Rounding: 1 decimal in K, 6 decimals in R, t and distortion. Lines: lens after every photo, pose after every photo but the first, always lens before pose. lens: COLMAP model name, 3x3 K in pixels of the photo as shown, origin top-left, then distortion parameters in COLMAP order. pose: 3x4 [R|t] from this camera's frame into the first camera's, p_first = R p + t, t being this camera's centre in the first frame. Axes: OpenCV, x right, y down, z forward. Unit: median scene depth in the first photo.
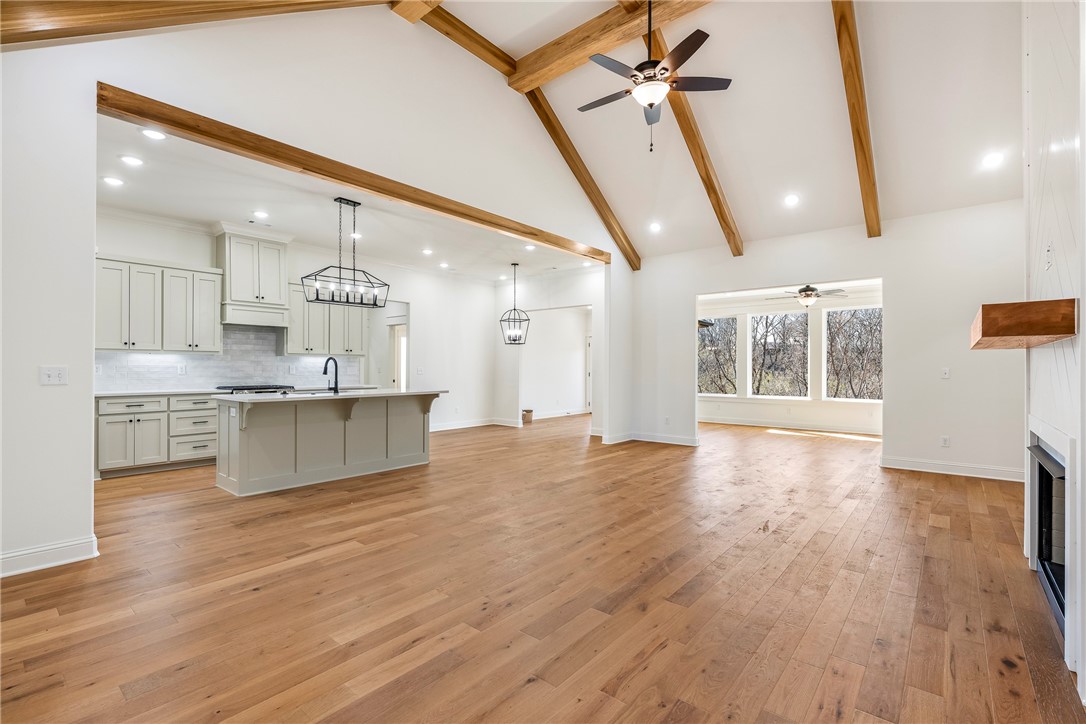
lens RADIAL K [[482.4, 0, 538.3], [0, 482.4, 366.7], [0, 0, 1]] dist [-0.004157, -0.000143]
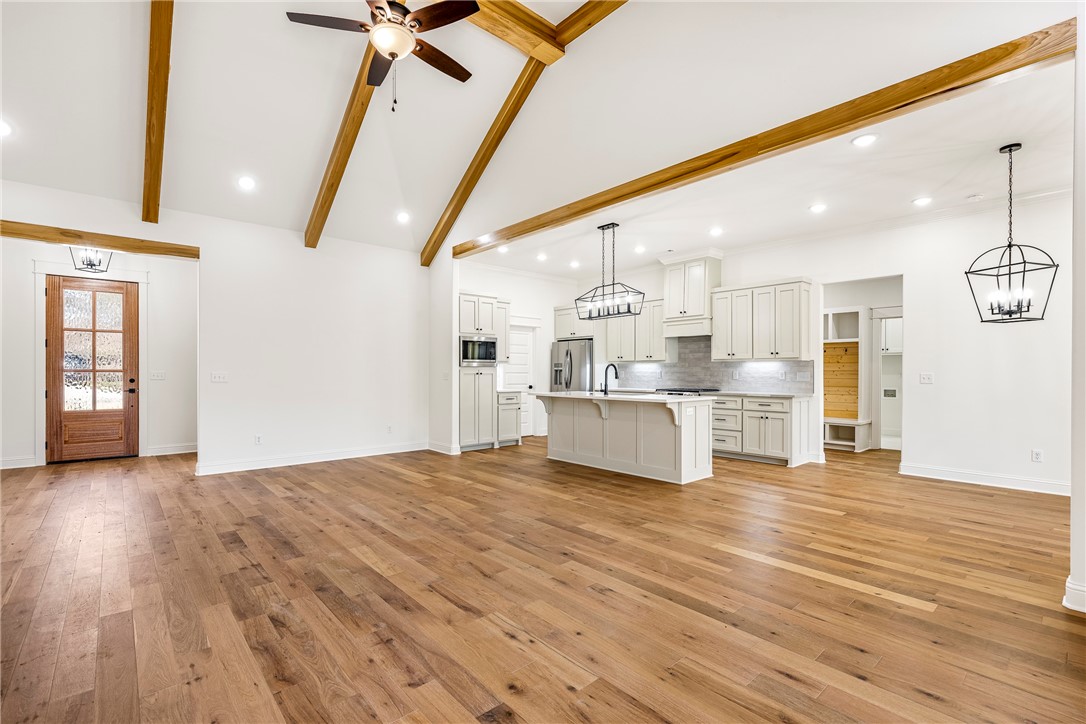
lens RADIAL K [[482.4, 0, 542.2], [0, 482.4, 373.2], [0, 0, 1]] dist [-0.004157, -0.000143]
pose [[-0.134283, -0.001790, -0.990941, 0.687578], [0.000570, 0.999998, -0.001883, 0.005063], [0.990943, -0.000818, -0.134282, 0.918907]]
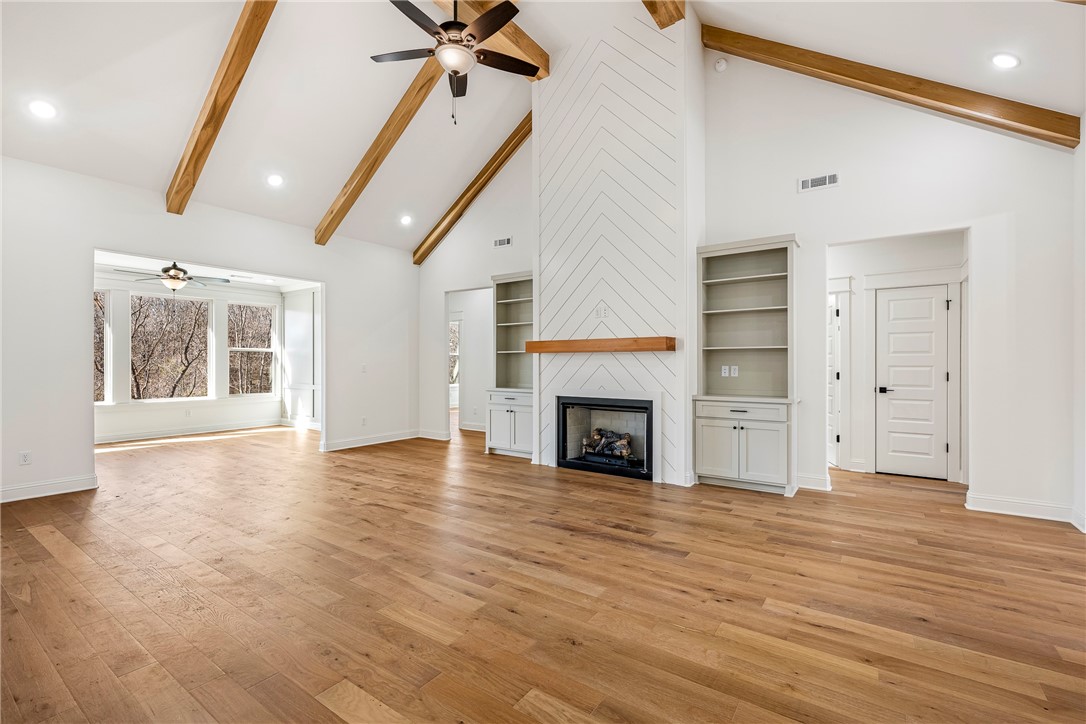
lens RADIAL K [[482.4, 0, 539.4], [0, 482.4, 359.7], [0, 0, 1]] dist [-0.004157, -0.000143]
pose [[-0.089216, 0.006108, 0.995994, -0.455822], [-0.000687, 0.999981, -0.006194, 0.000310], [-0.996012, -0.001237, -0.089210, 0.621673]]
